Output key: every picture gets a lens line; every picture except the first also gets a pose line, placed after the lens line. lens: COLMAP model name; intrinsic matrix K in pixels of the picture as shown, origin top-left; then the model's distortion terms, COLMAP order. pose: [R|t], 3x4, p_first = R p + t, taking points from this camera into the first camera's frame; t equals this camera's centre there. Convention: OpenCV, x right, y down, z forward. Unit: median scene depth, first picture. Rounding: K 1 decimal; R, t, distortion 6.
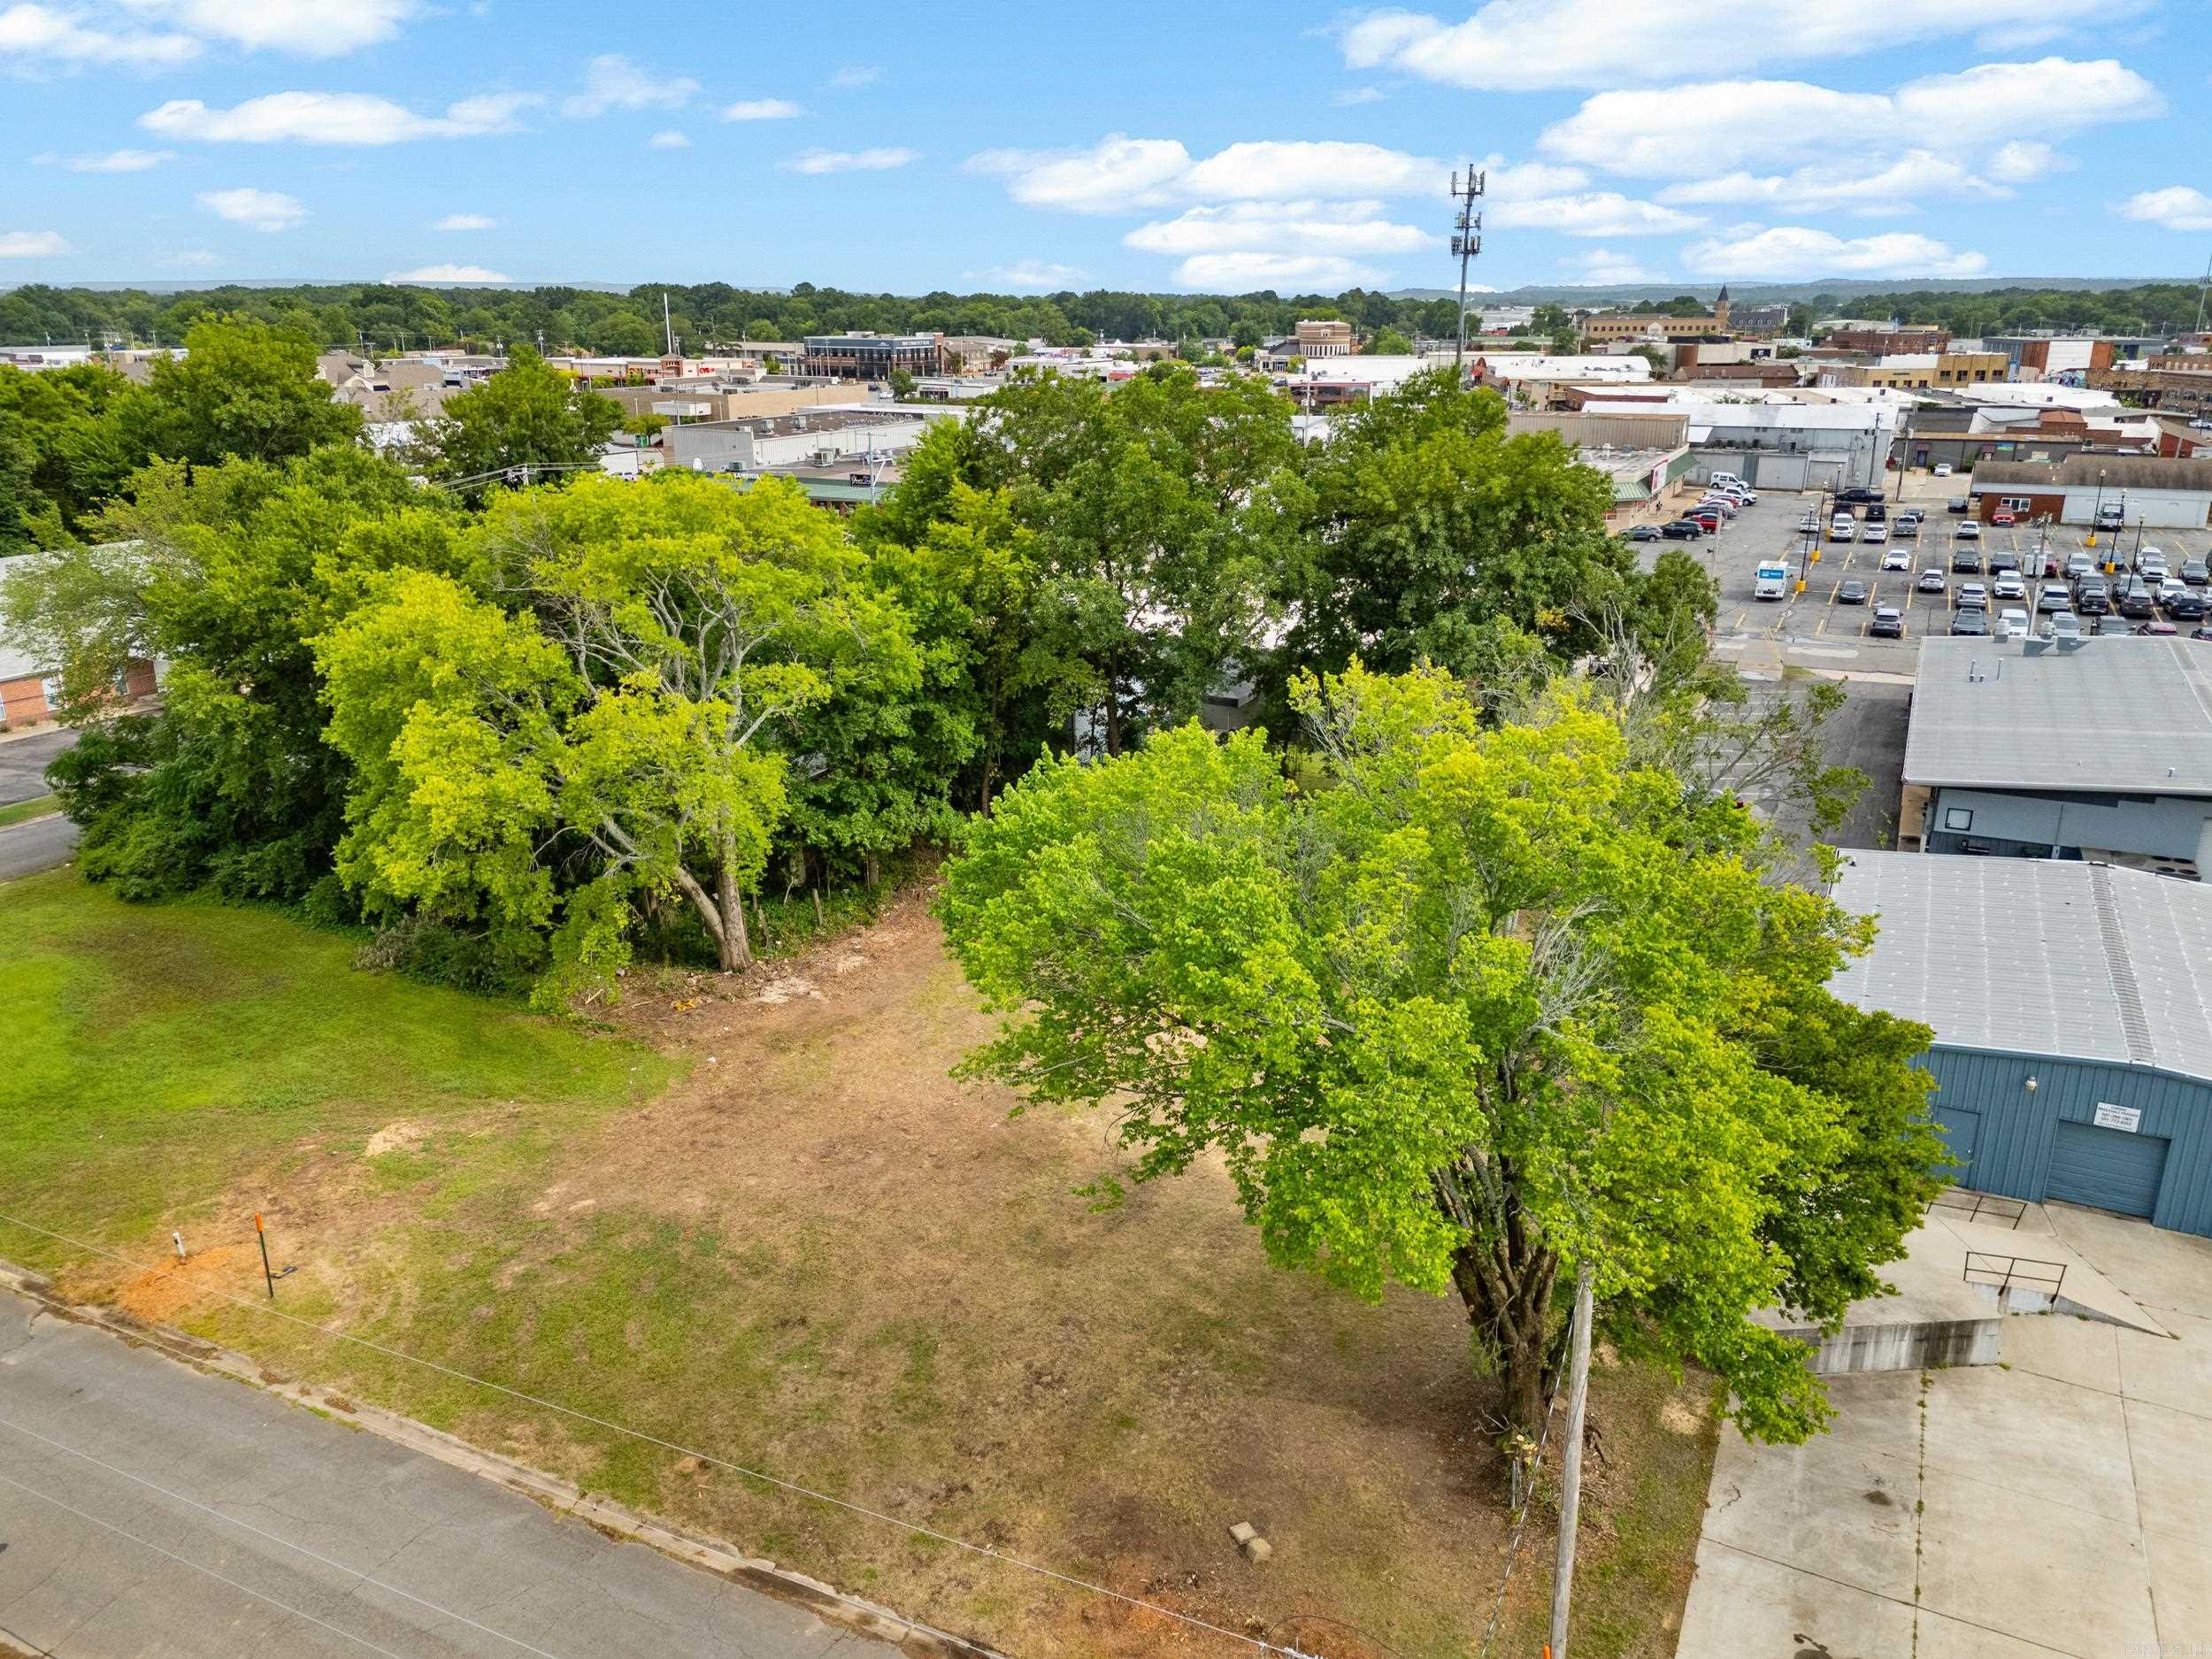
lens RADIAL K [[1643.5, 0, 1106.0], [0, 1643.5, 829.5], [0, 0, 1]] dist [0.076725, -0.078063]
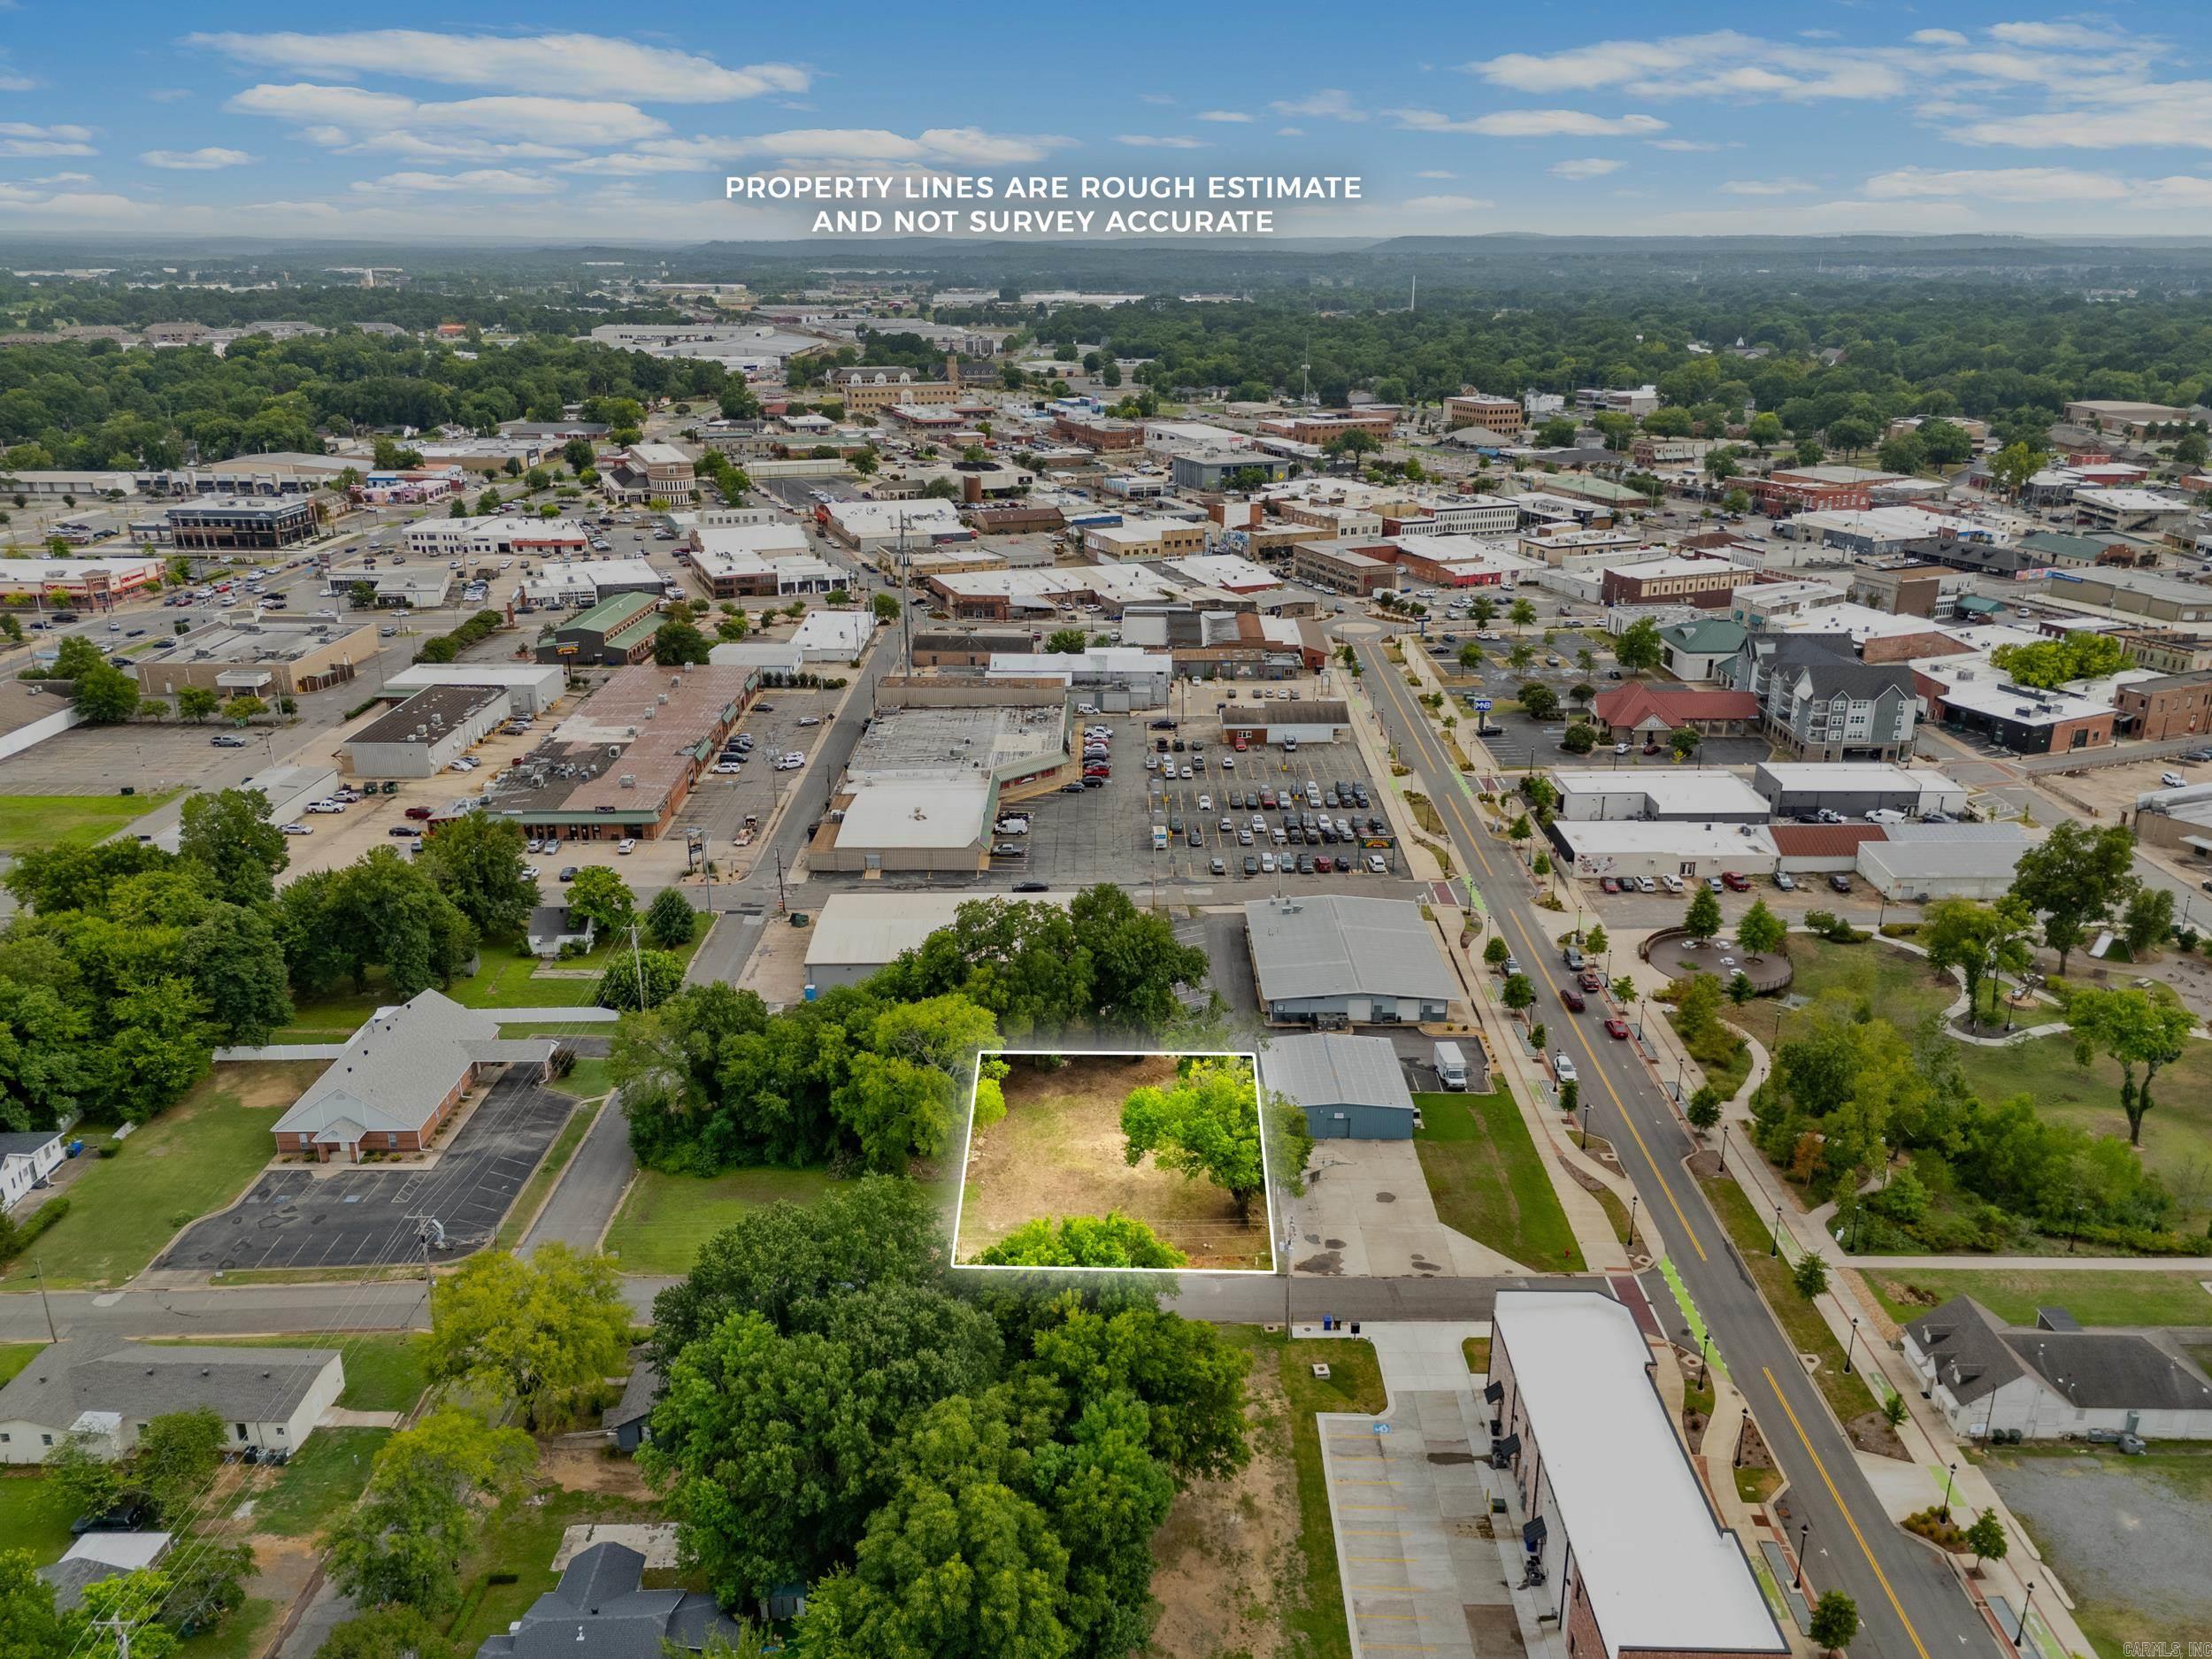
lens RADIAL K [[1707.1, 0, 1132.7], [0, 1707.1, 875.1], [0, 0, 1]] dist [0.092495, -0.115679]
pose [[0.892625, -0.156657, 0.422705, -1.256320], [0.137293, 0.987604, 0.076091, -0.652332], [-0.429385, -0.009886, 0.903067, -2.109460]]
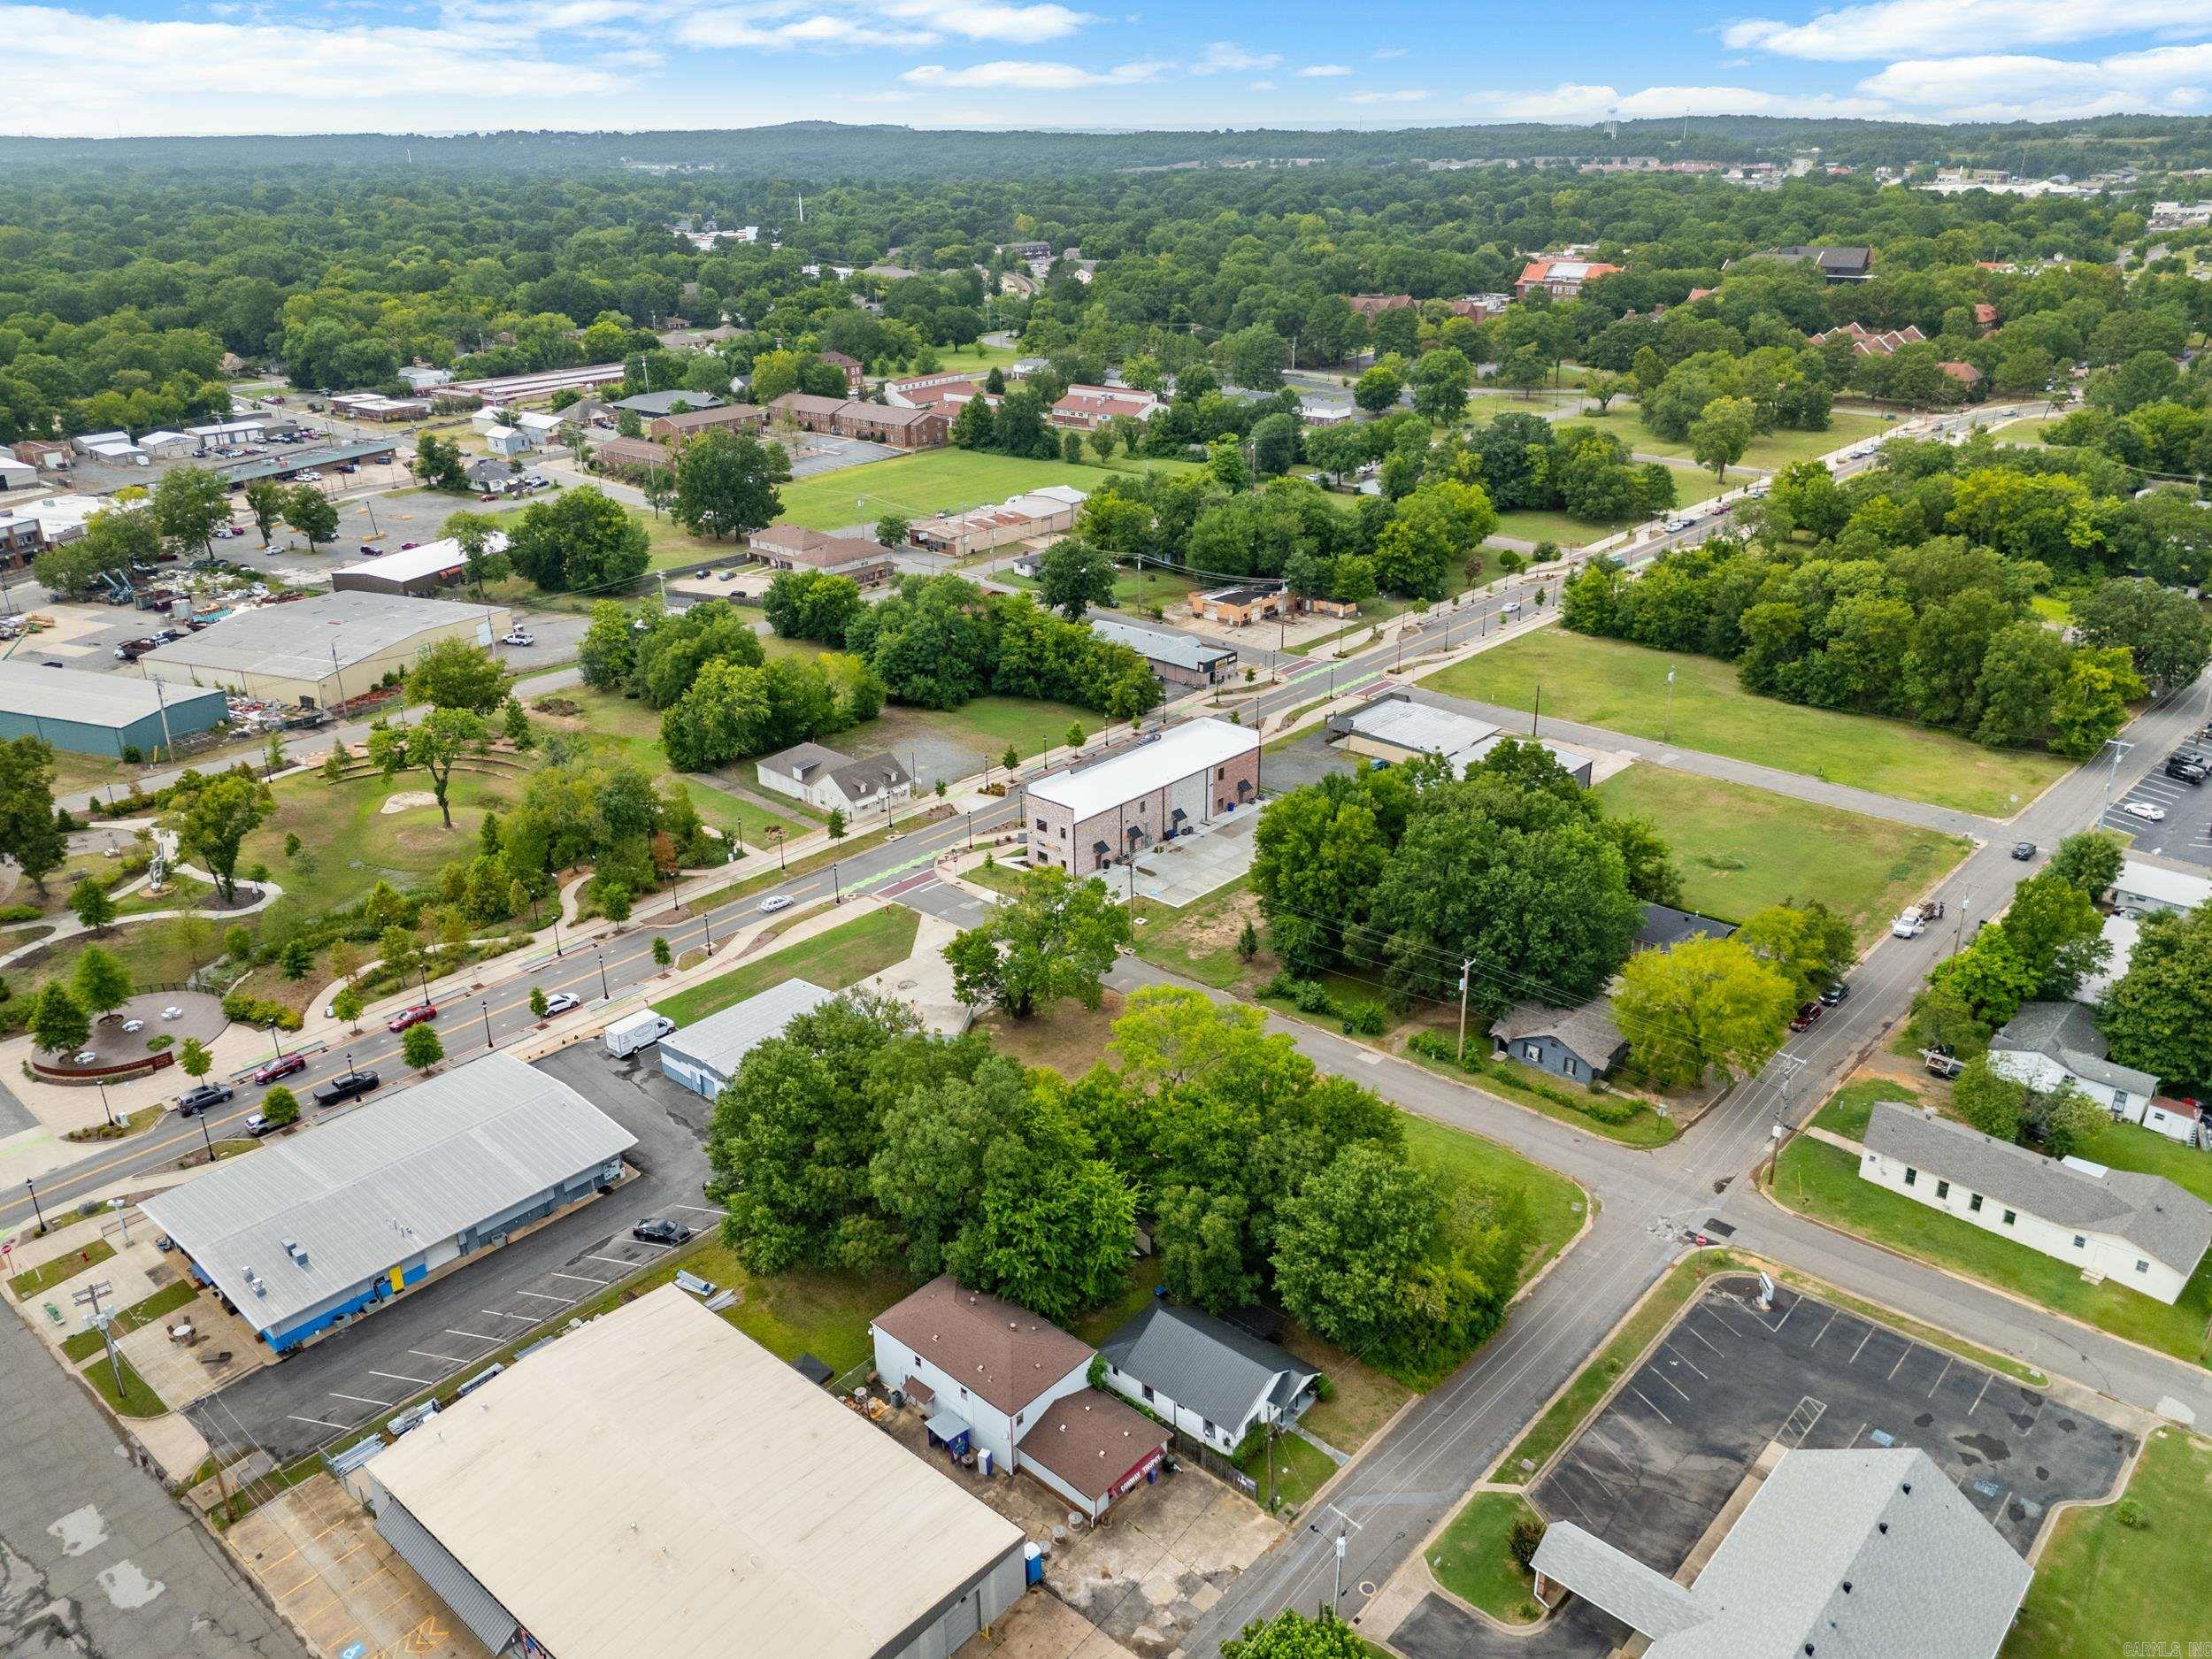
lens RADIAL K [[1635.3, 0, 1106.0], [0, 1635.3, 829.5], [0, 0, 1]] dist [0.134205, -0.155572]
pose [[-0.963319, -0.099018, 0.249424, -0.773326], [0.088823, 0.759408, 0.644523, -2.124949], [-0.253234, 0.643036, -0.722757, 2.710260]]
